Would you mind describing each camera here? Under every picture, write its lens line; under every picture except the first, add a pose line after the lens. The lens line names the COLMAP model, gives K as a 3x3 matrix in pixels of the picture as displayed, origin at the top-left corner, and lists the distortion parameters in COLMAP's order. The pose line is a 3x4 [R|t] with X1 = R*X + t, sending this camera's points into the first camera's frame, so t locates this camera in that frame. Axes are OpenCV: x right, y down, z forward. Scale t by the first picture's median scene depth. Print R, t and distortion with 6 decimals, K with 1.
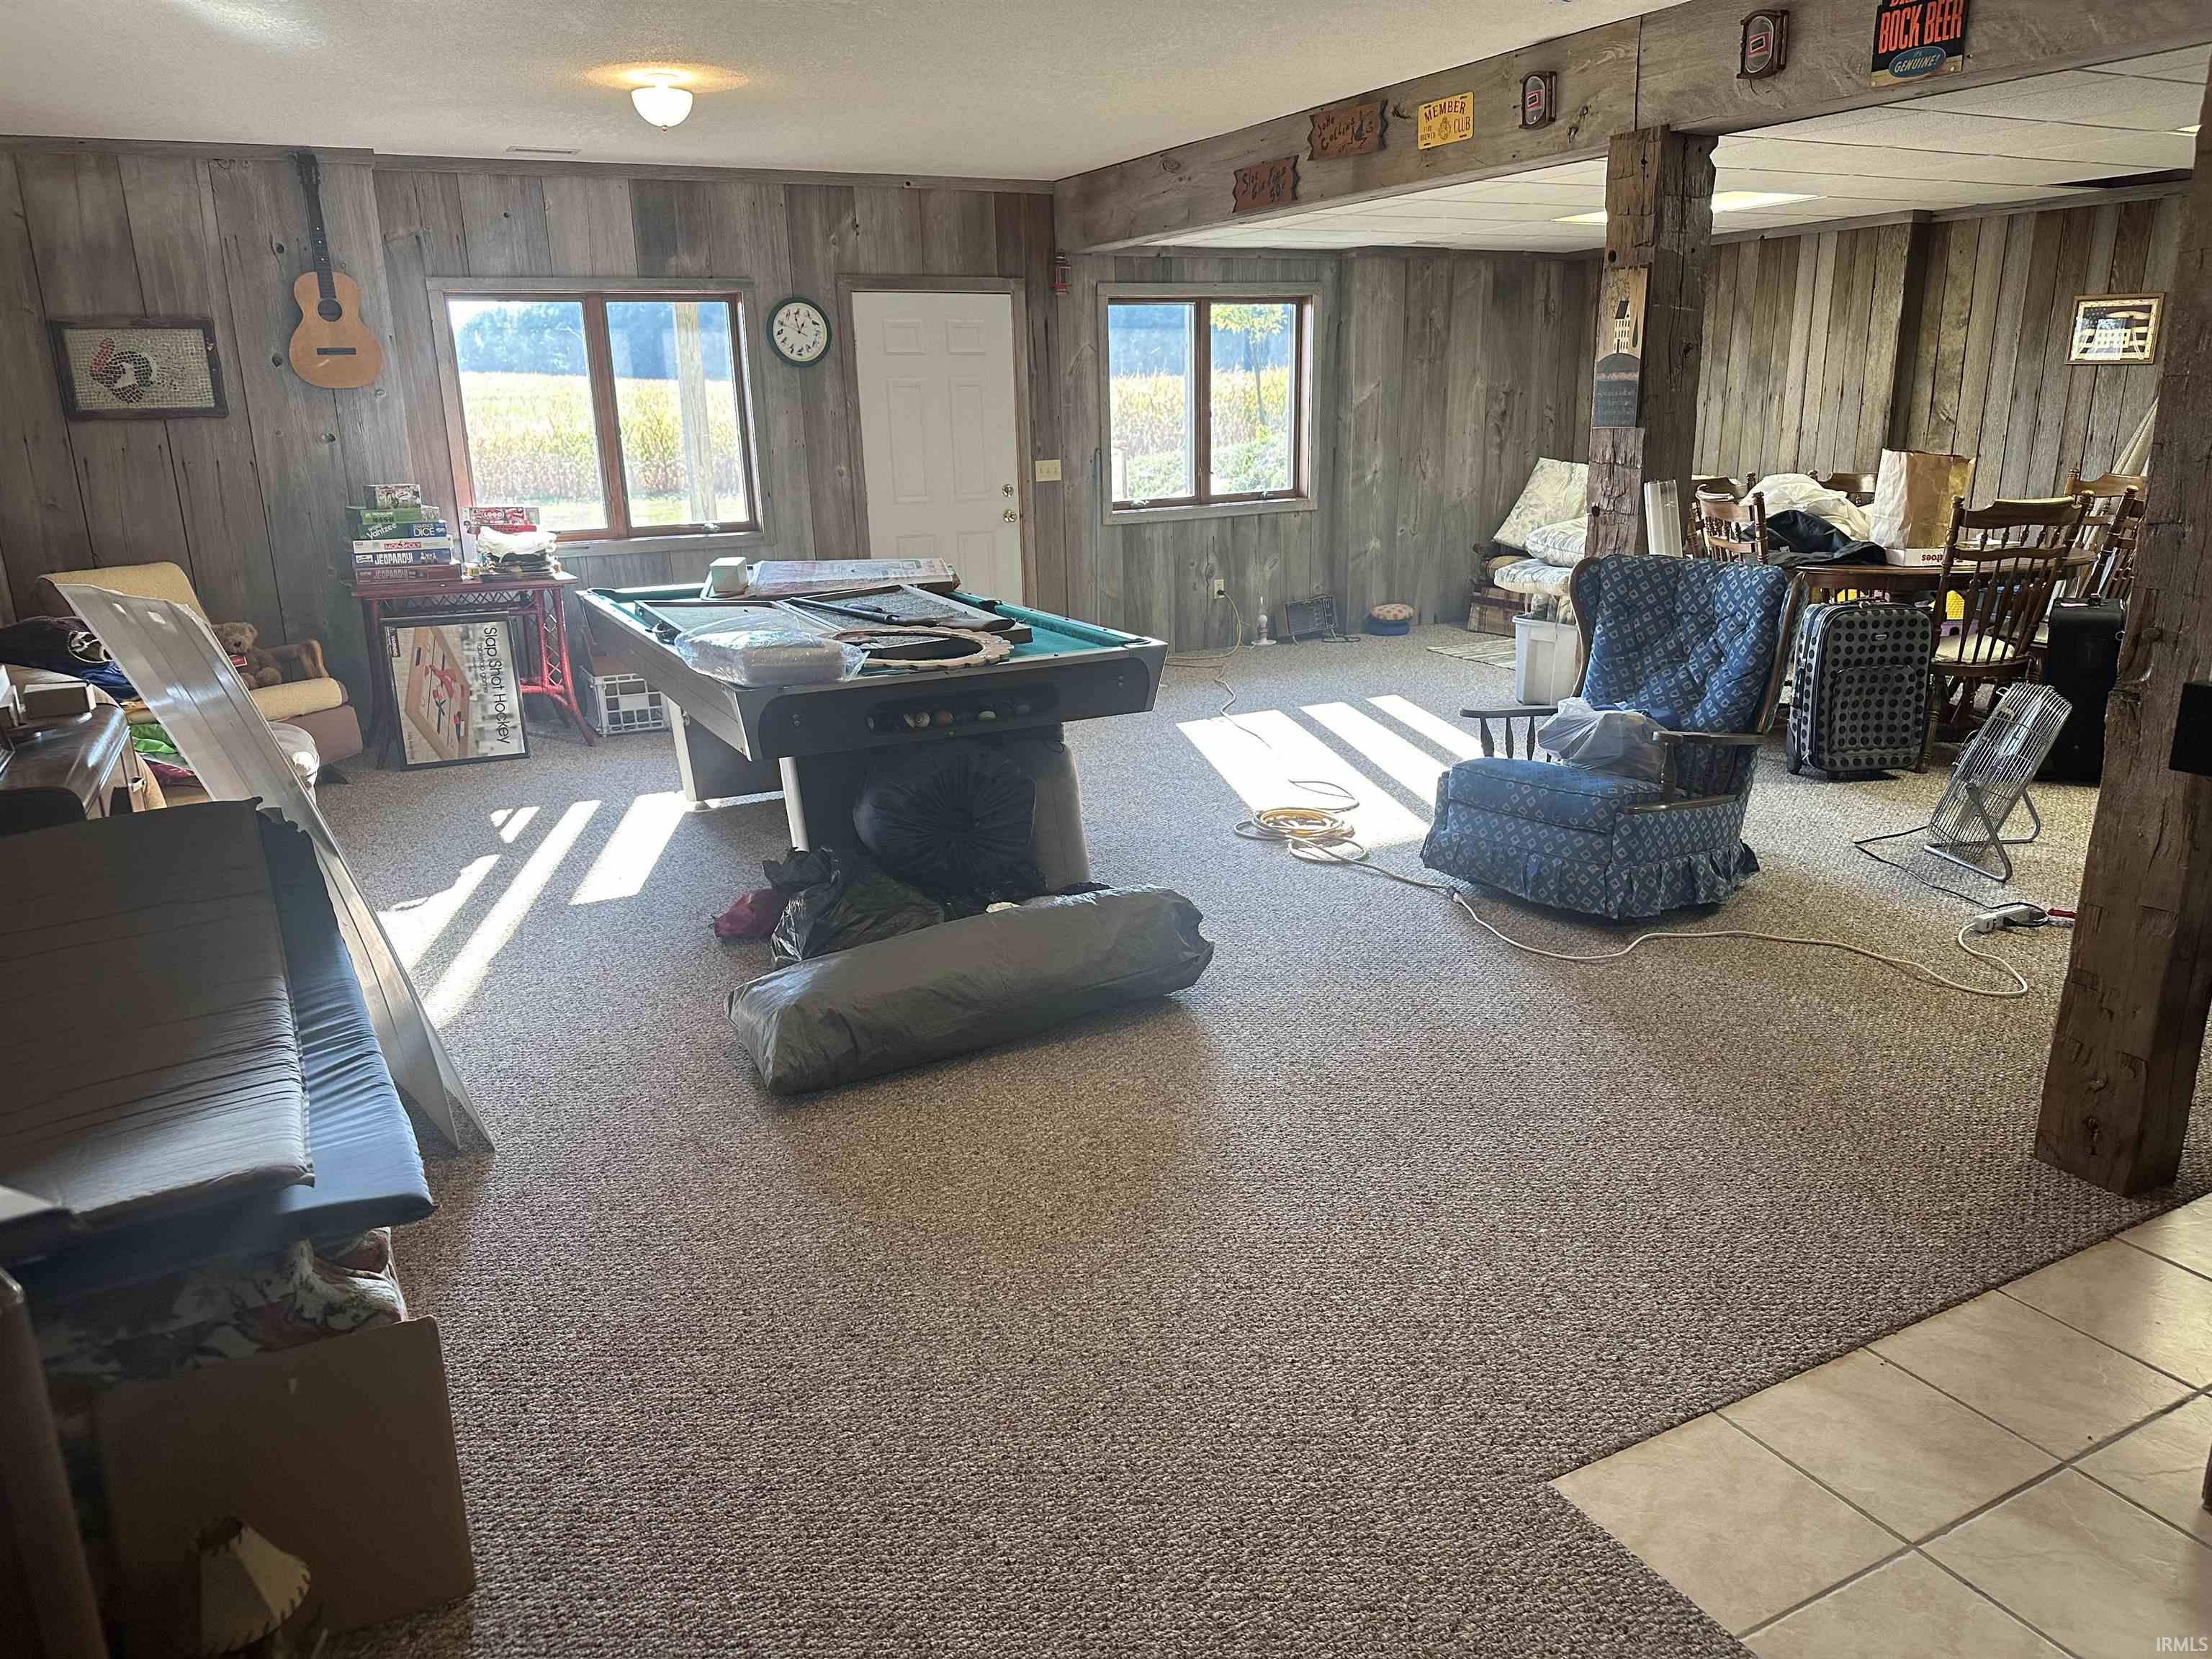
lens RADIAL K [[1601.9, 0, 1110.9], [0, 1601.9, 873.8], [0, 0, 1]] dist [-0.016010, -0.008423]
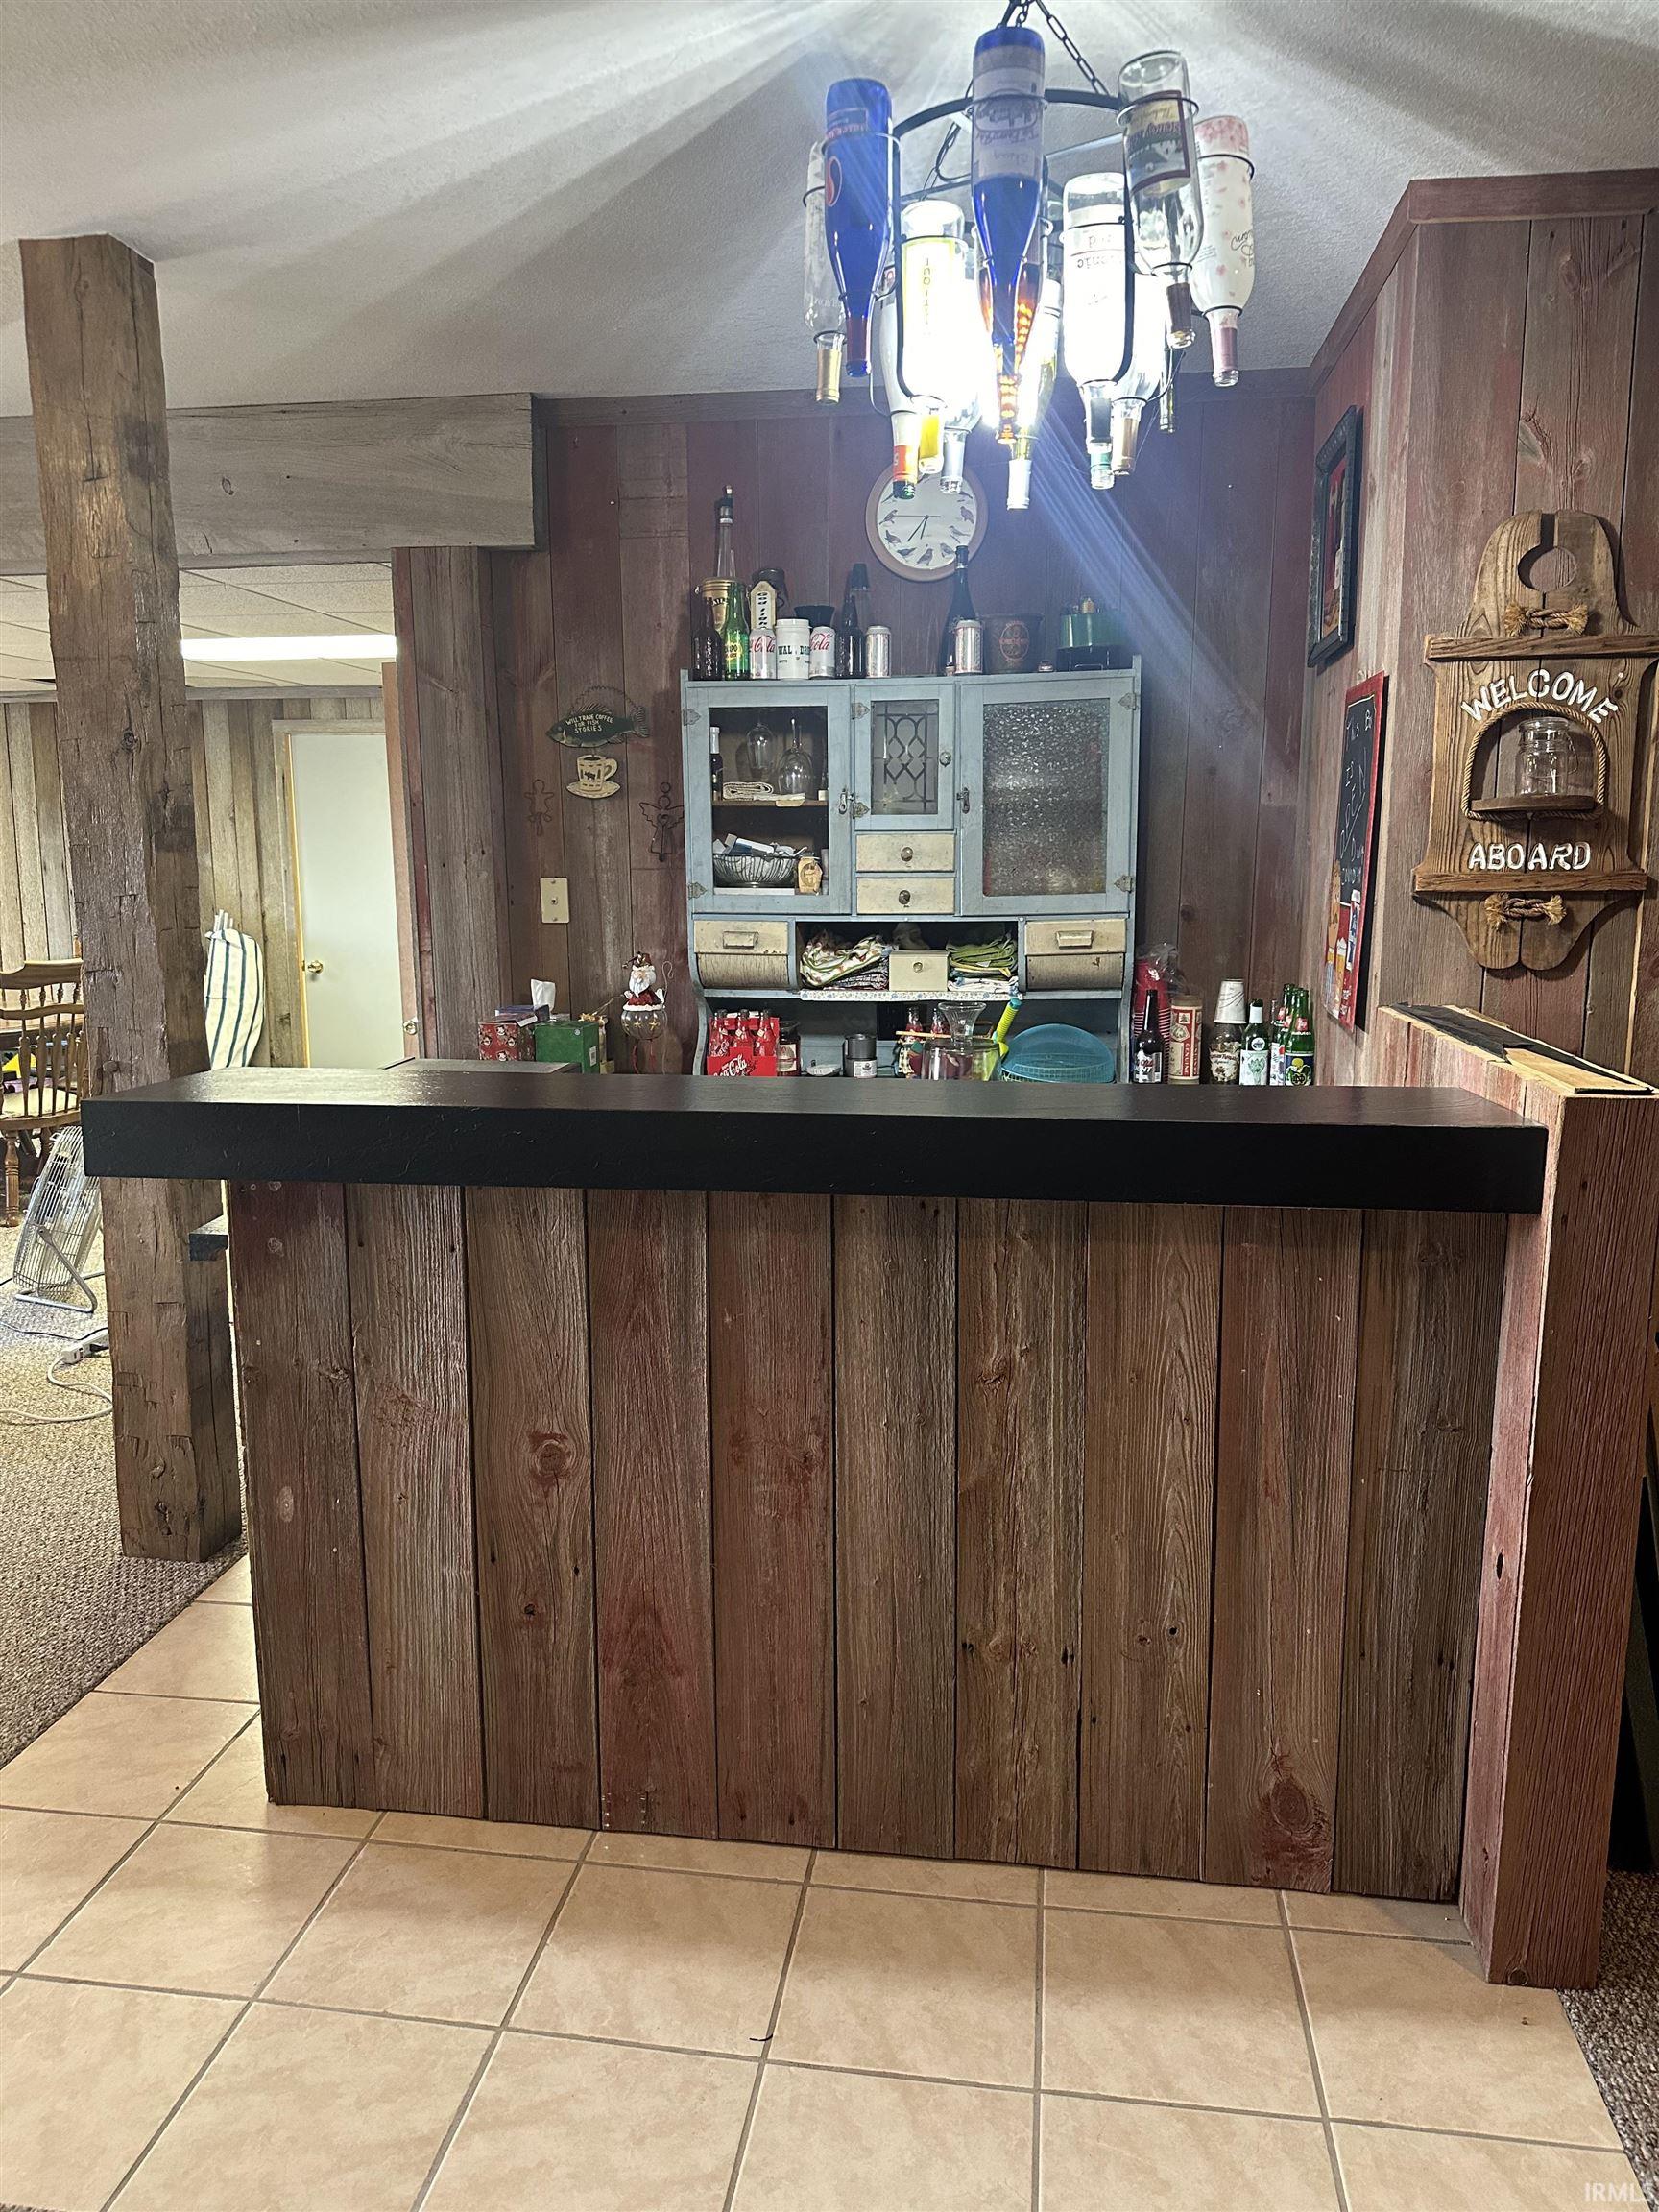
lens RADIAL K [[1545.7, 0, 829.5], [0, 1545.7, 1106.0], [0, 0, 1]] dist [0.122537, -0.215331]
pose [[0.586299, -0.114714, 0.801932, 0.049808], [0.227771, 0.973332, -0.027294, 0.022385], [-0.777415, 0.198659, 0.596792, -0.059547]]
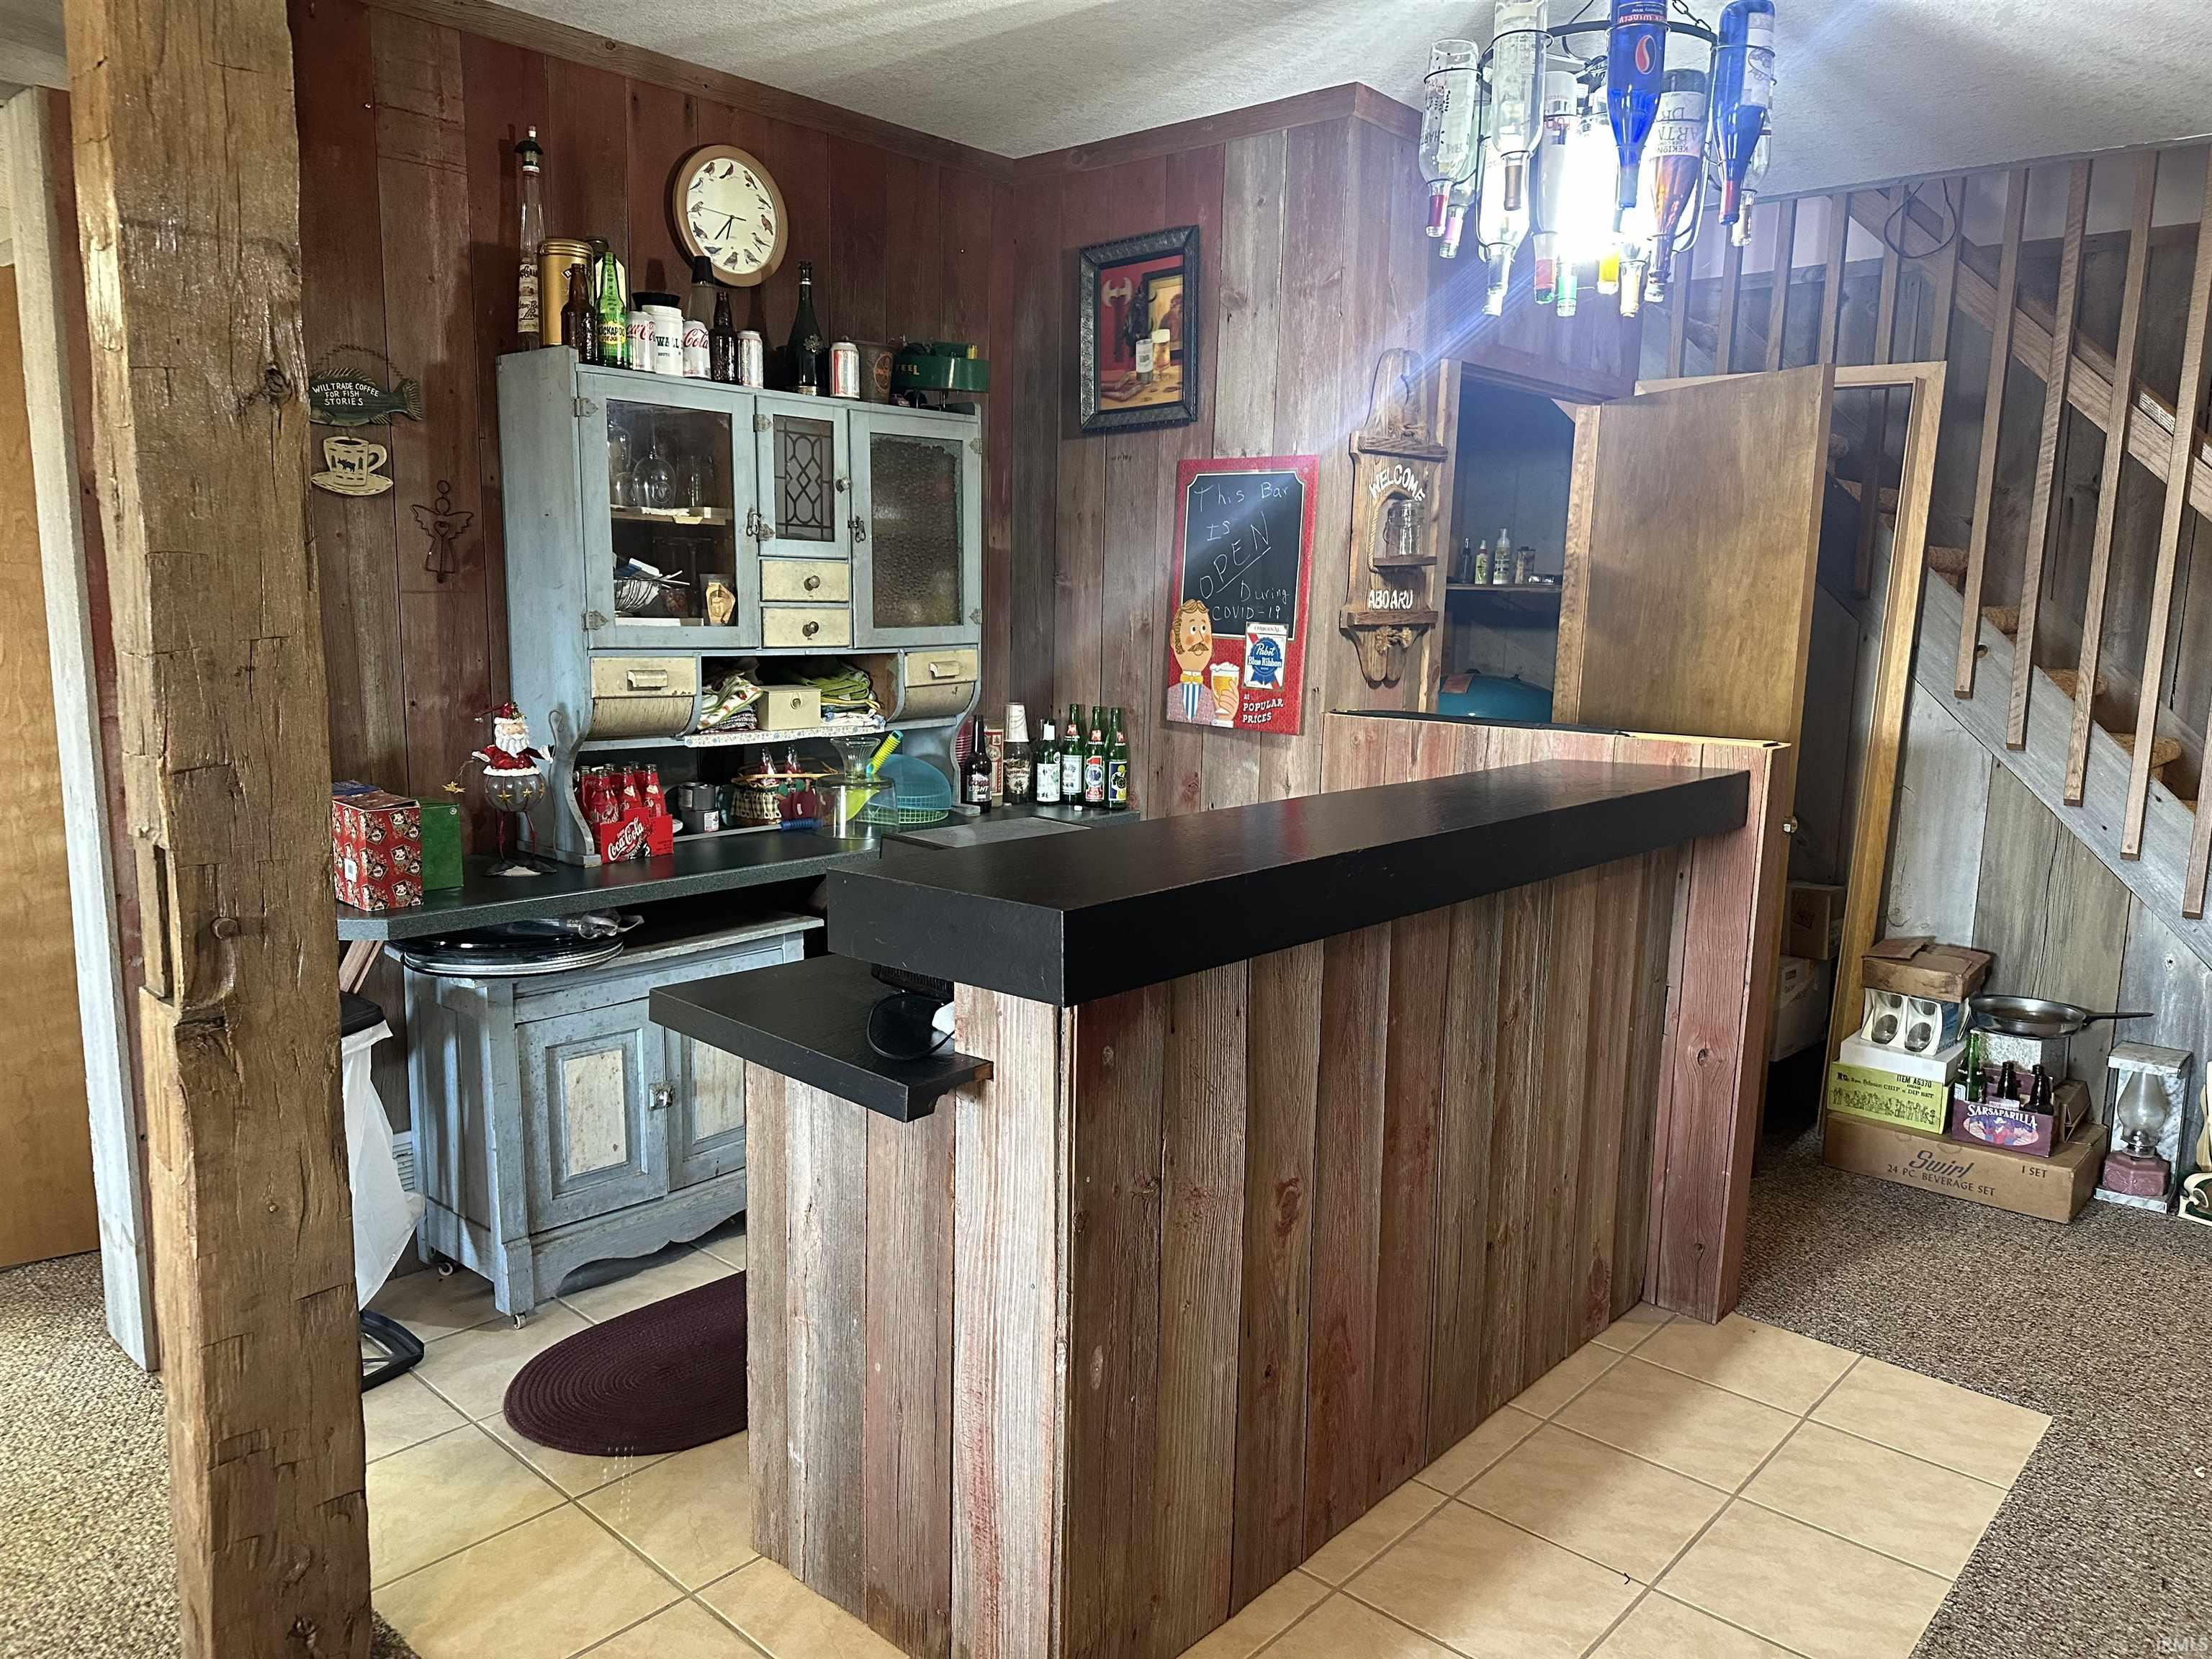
lens RADIAL K [[1545.7, 0, 1106.0], [0, 1545.7, 829.5], [0, 0, 1]] dist [0.122537, -0.215331]
pose [[-0.345115, -0.130990, 0.929375, -0.078316], [0.260861, 0.937811, 0.229047, -0.225065], [-0.901580, 0.321485, -0.289483, 0.774891]]
